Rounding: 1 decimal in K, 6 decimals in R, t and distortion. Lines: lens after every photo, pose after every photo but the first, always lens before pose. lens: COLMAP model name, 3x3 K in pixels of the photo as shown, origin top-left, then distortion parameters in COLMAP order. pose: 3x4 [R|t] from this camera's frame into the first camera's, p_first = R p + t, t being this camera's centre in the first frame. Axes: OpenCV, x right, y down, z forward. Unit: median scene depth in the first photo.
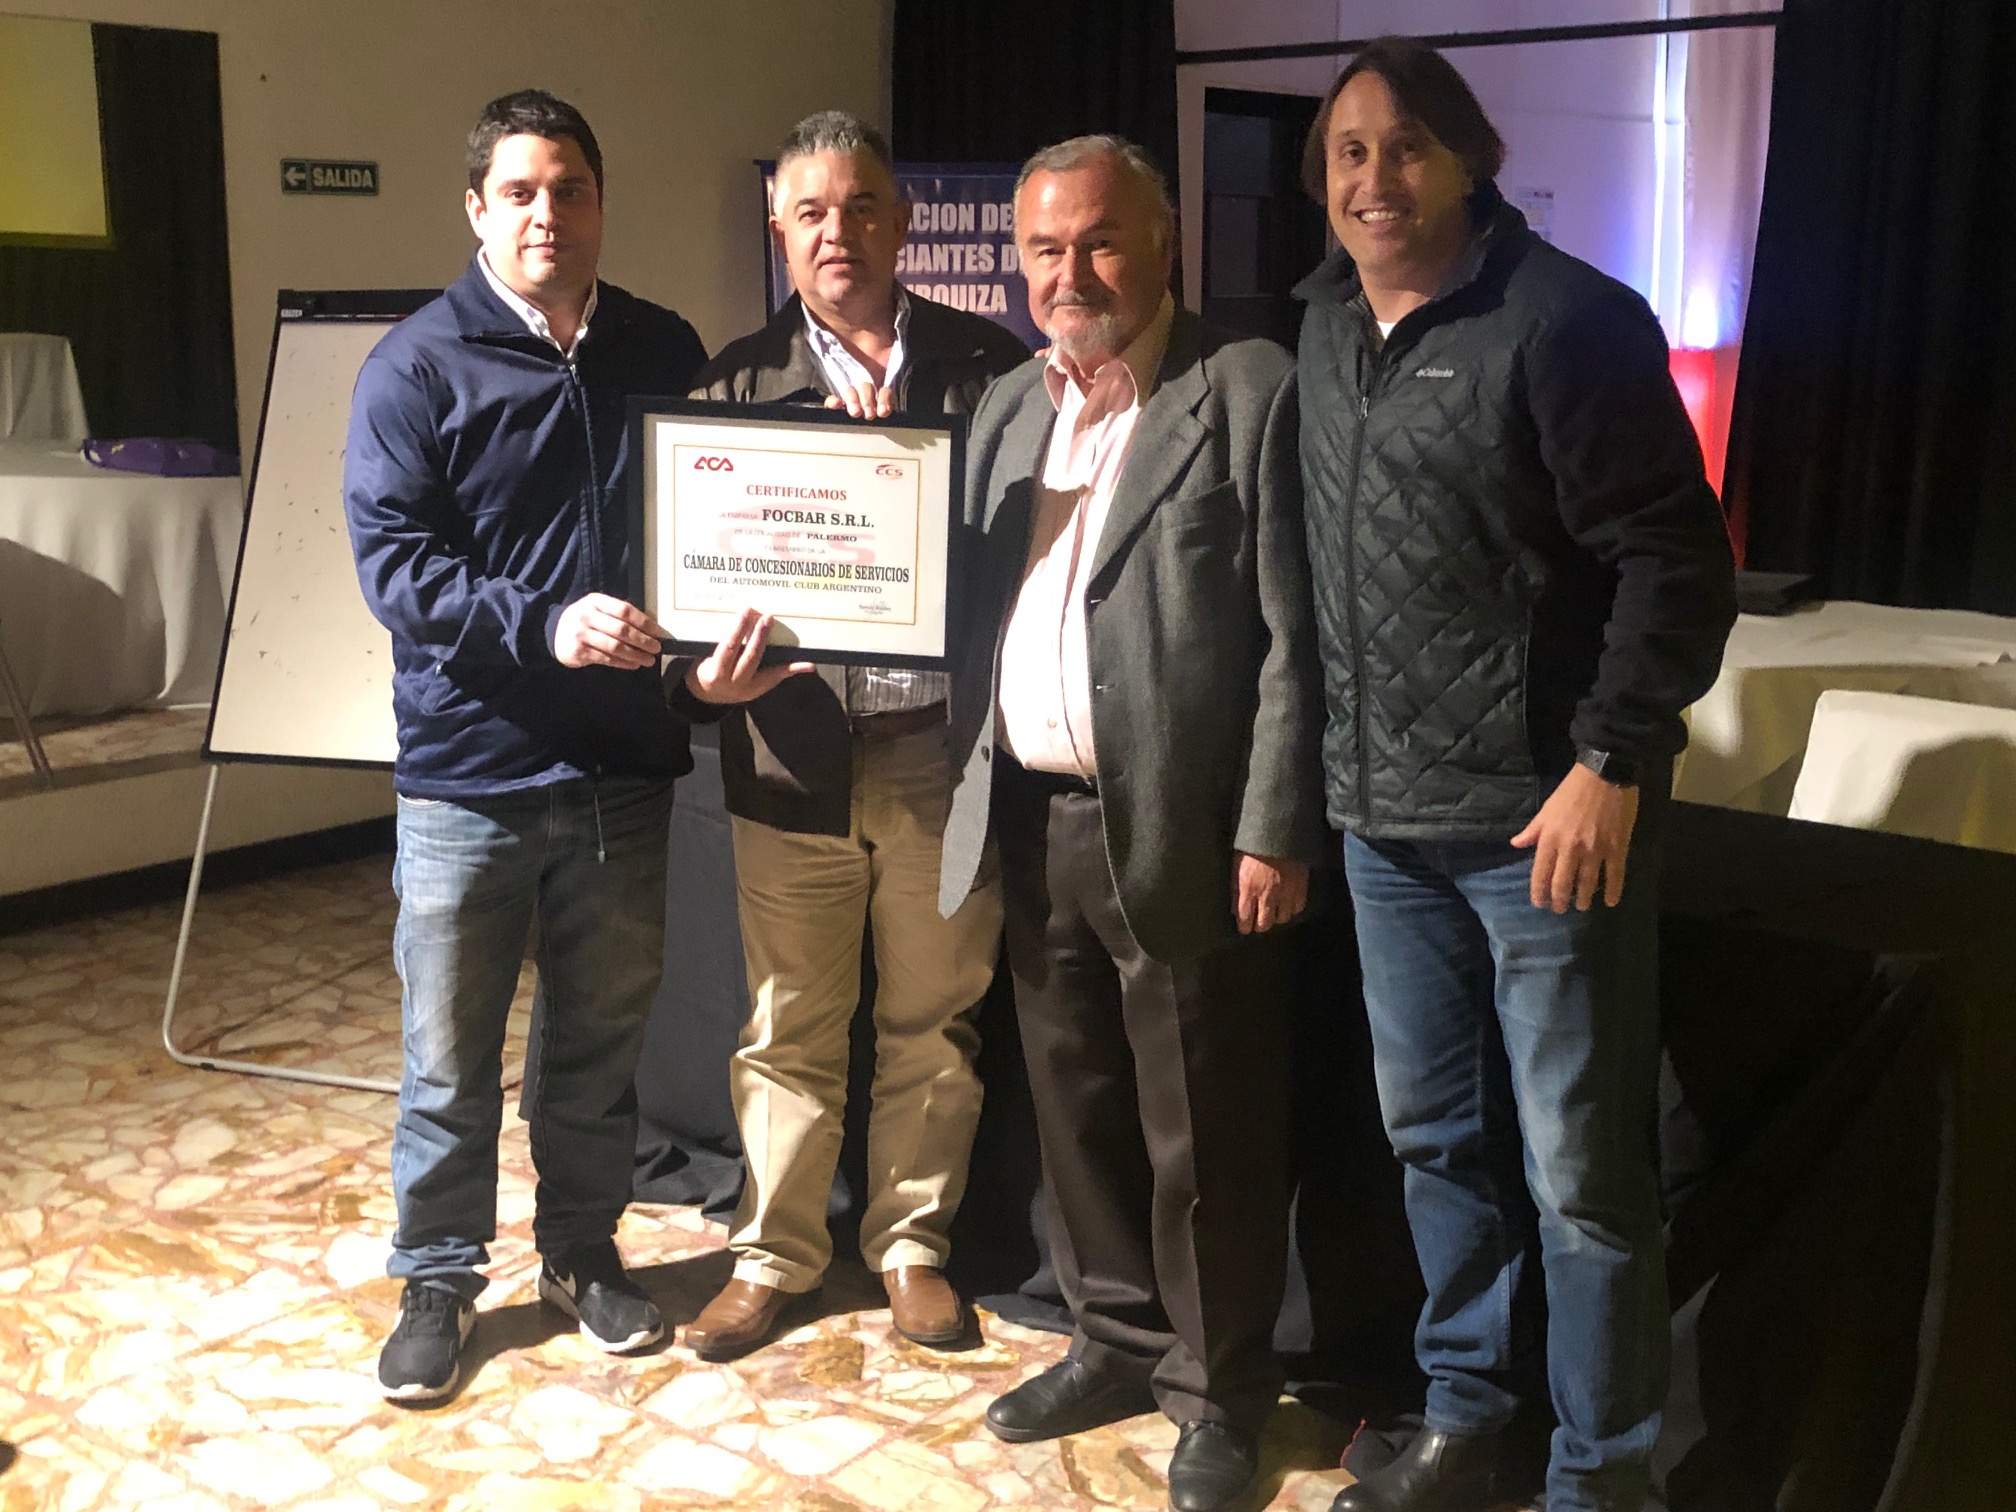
lens RADIAL K [[2435.0, 0, 1005.1], [0, 2435.0, 751.1], [0, 0, 1]] dist [0.074284, -0.210260]
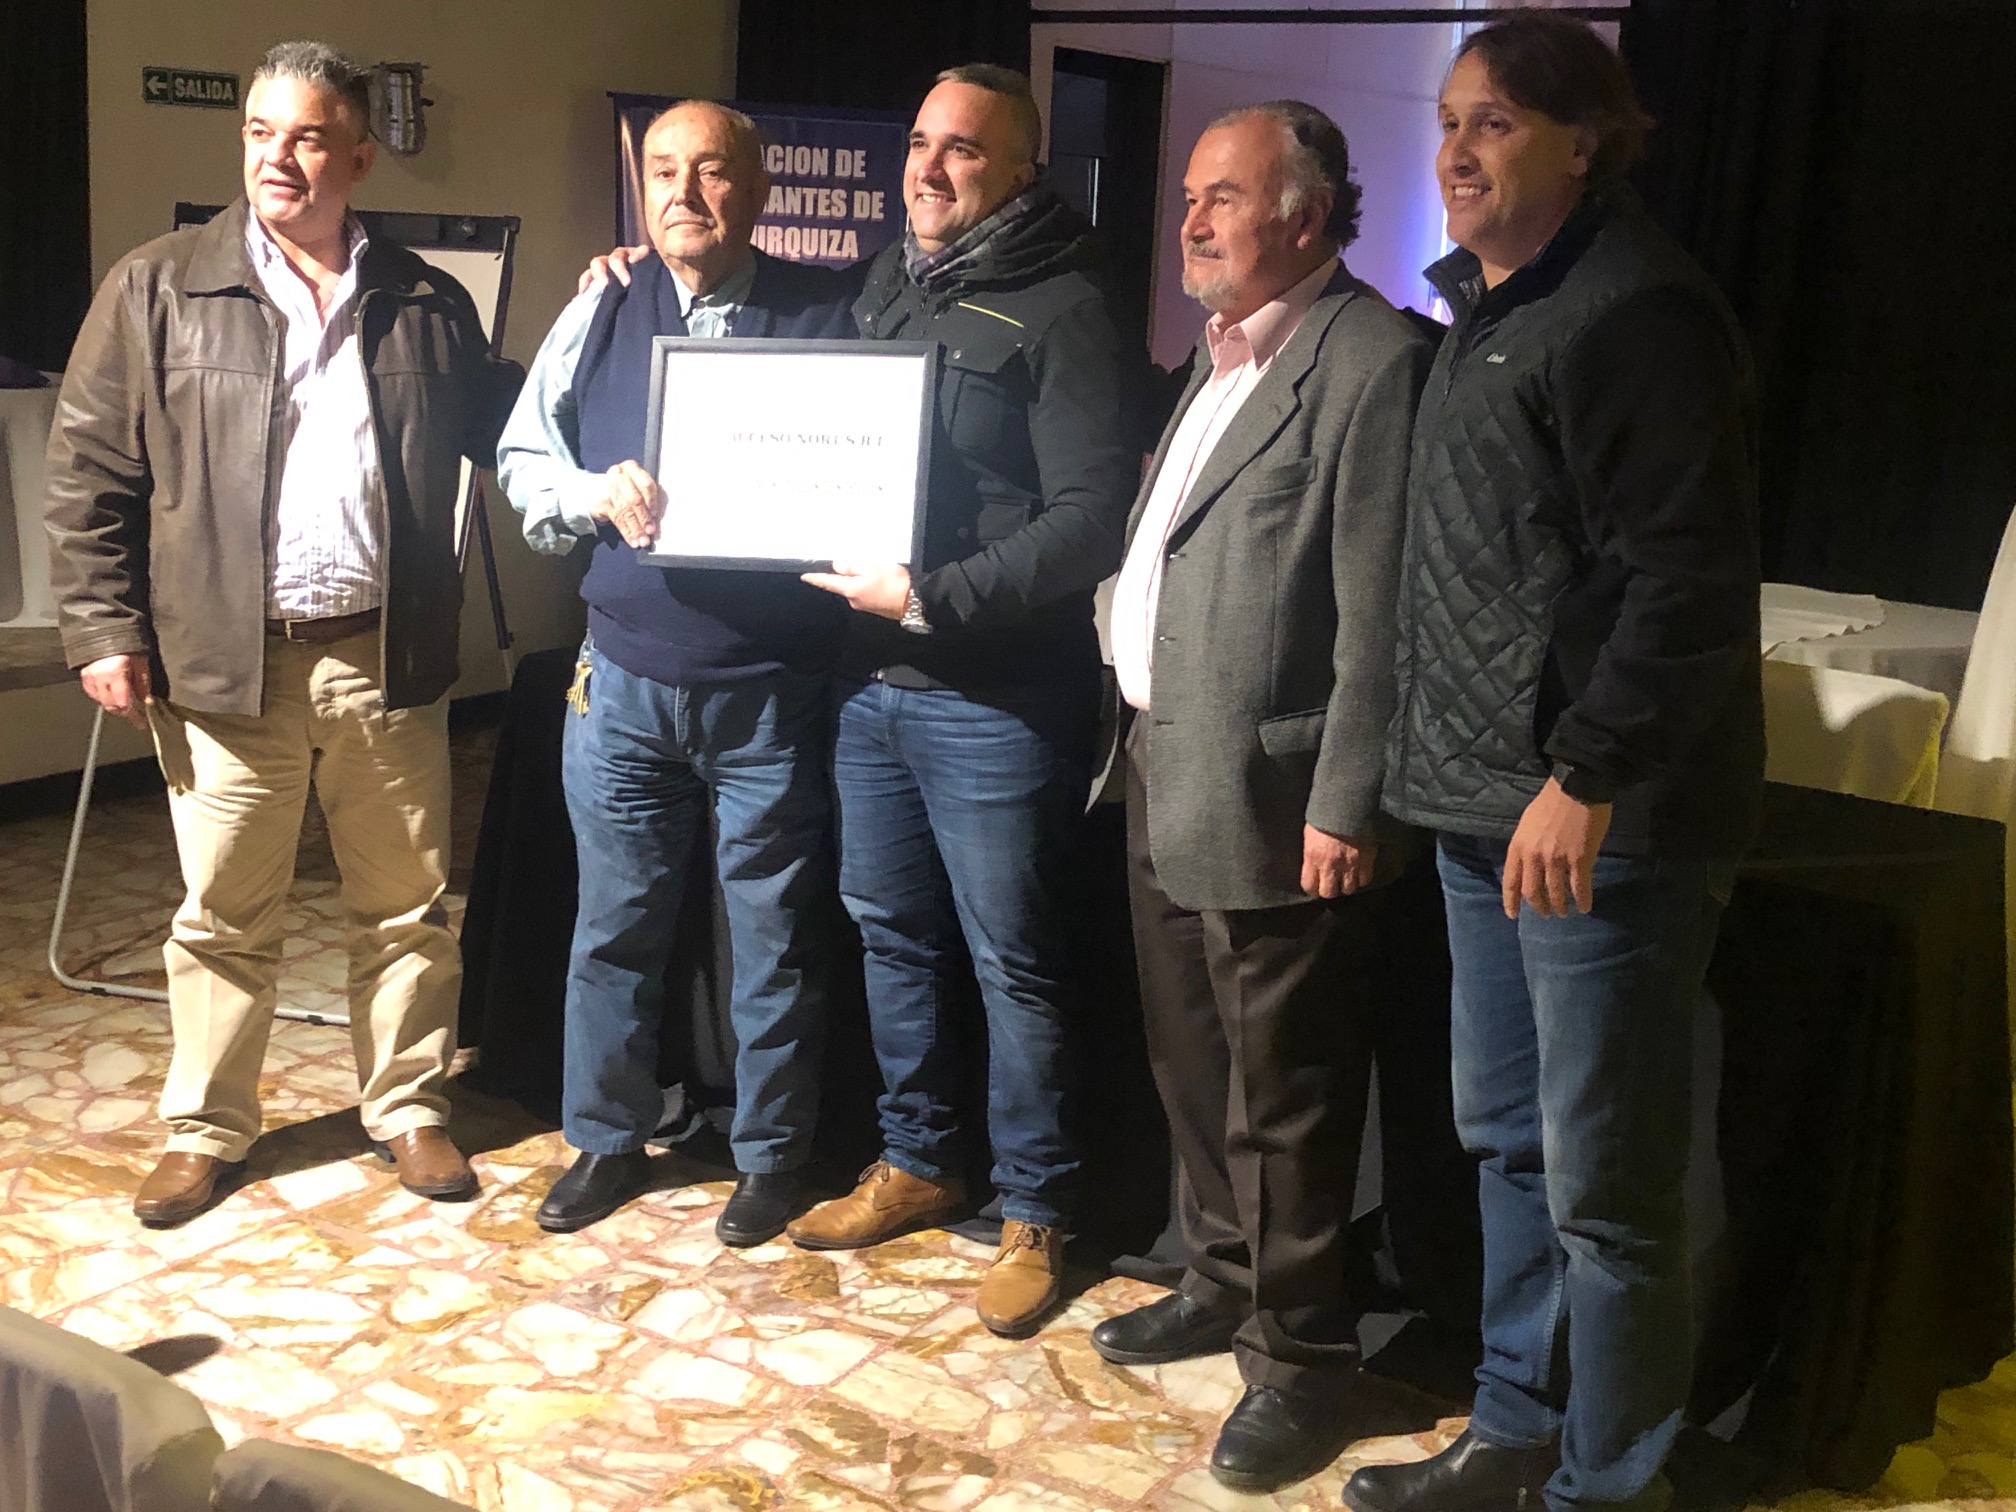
lens RADIAL K [[2433.1, 0, 1001.6], [0, 2433.1, 745.7], [0, 0, 1]] dist [0.097888, -0.298511]
pose [[0.992425, 0.023515, 0.120582, -0.100148], [-0.025835, 0.999509, 0.017715, 0.003789], [-0.120106, -0.020696, 0.992545, -0.024020]]
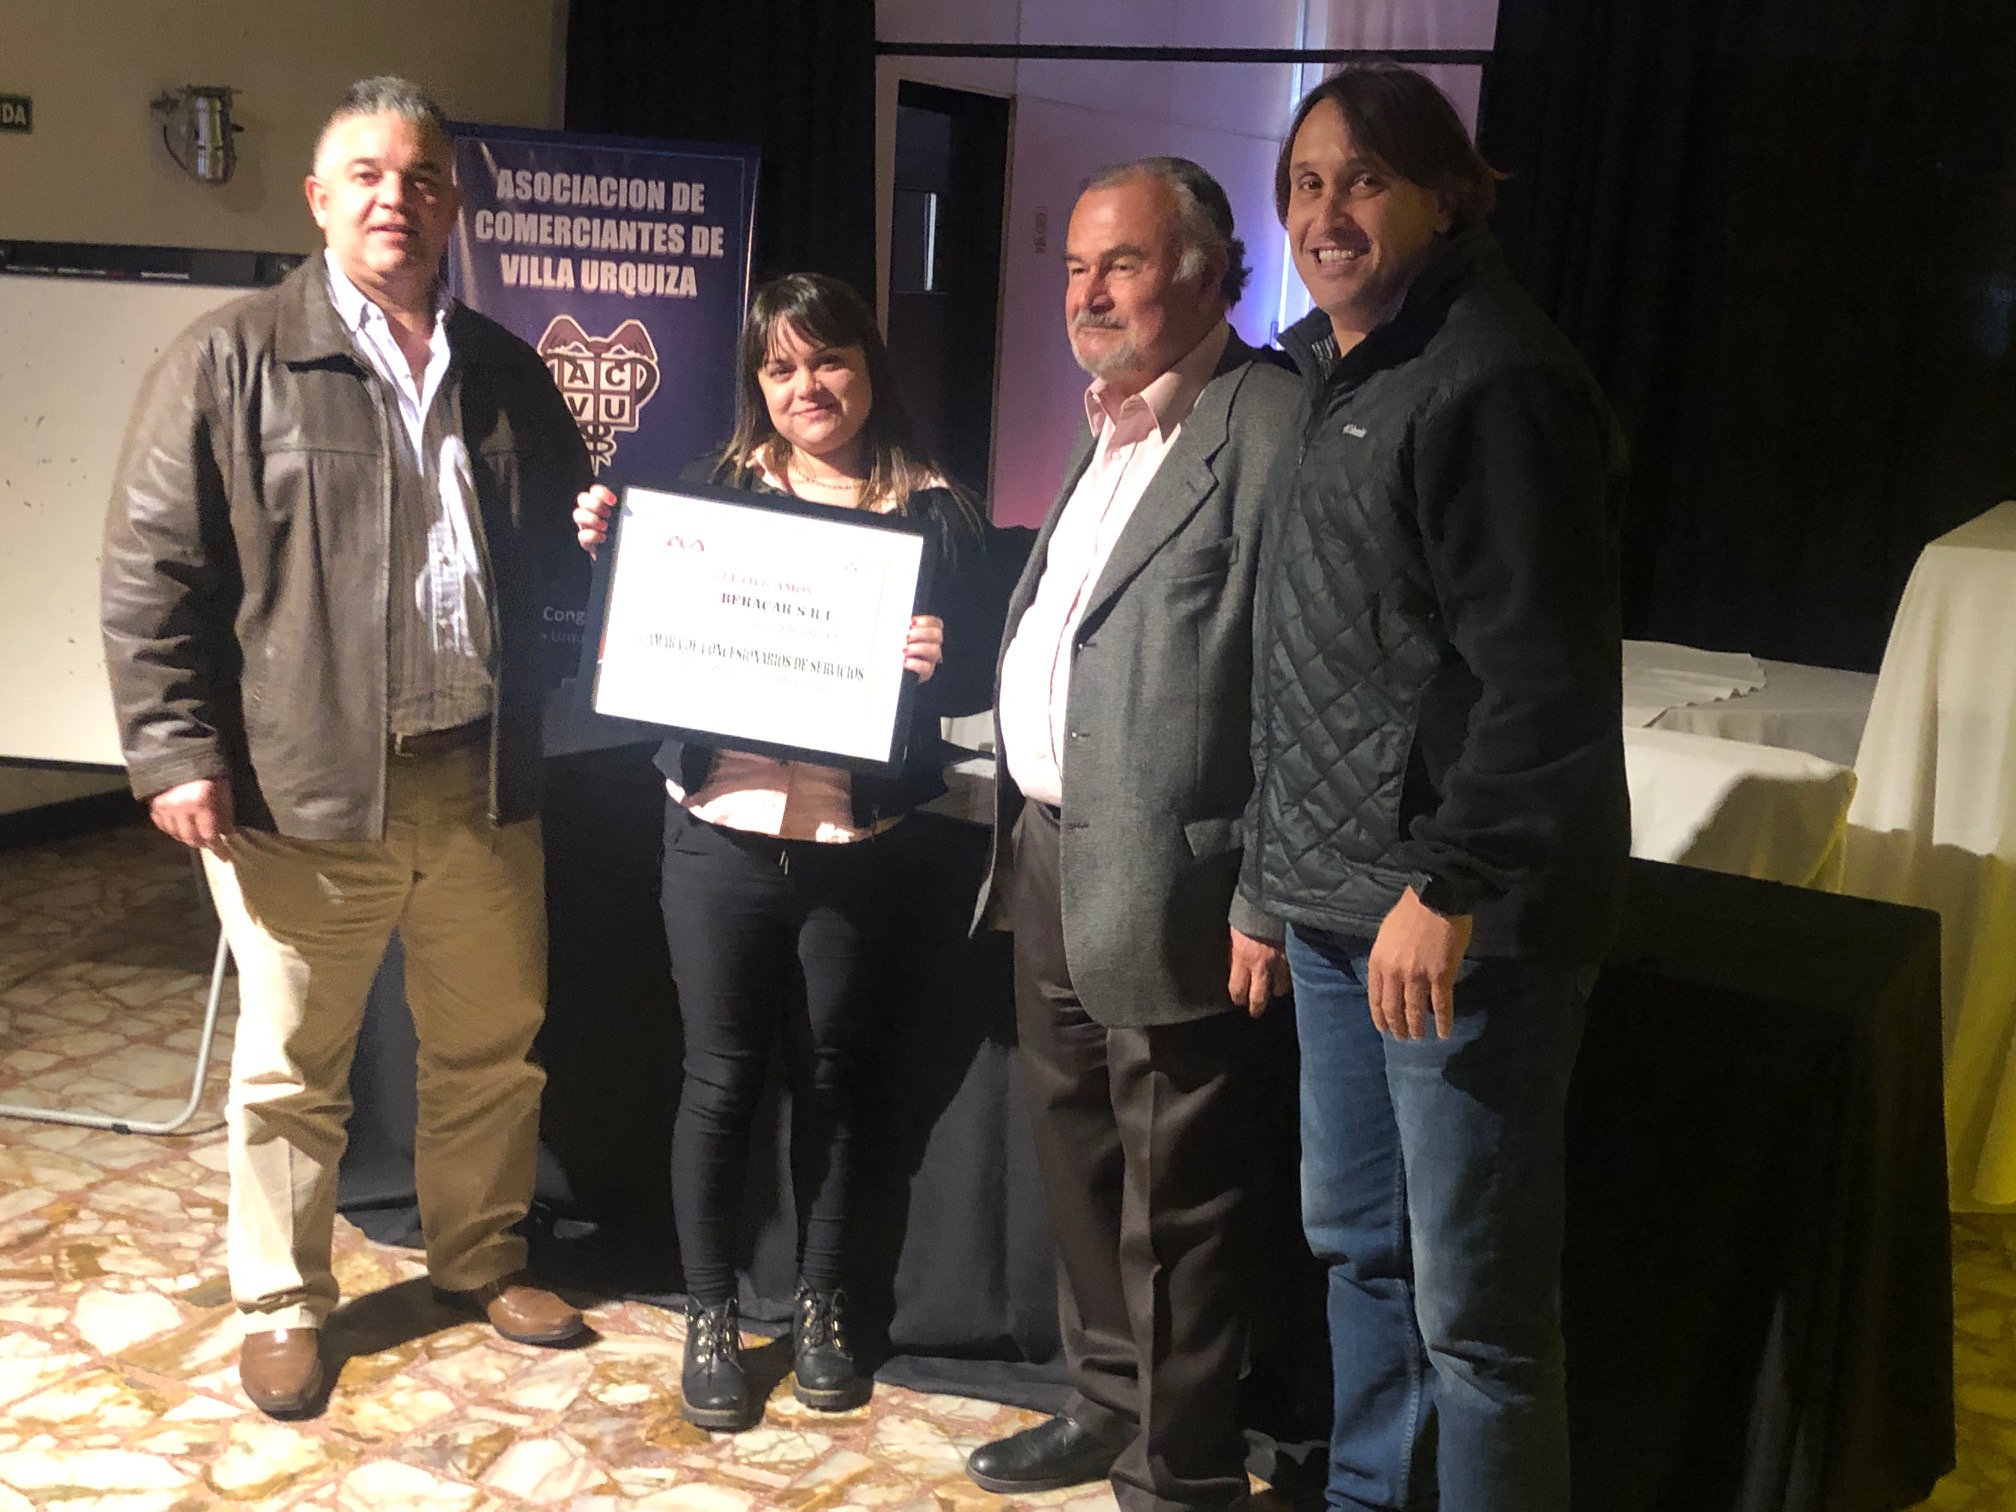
lens RADIAL K [[2439.2, 0, 1026.0], [0, 2439.2, 759.8], [0, 0, 1]] dist [0.052893, -0.168149]
pose [[0.978815, 0.019256, 0.203838, -0.114091], [-0.021784, 0.999711, 0.010166, -0.015968], [-0.203584, -0.014391, 0.978952, 0.041762]]
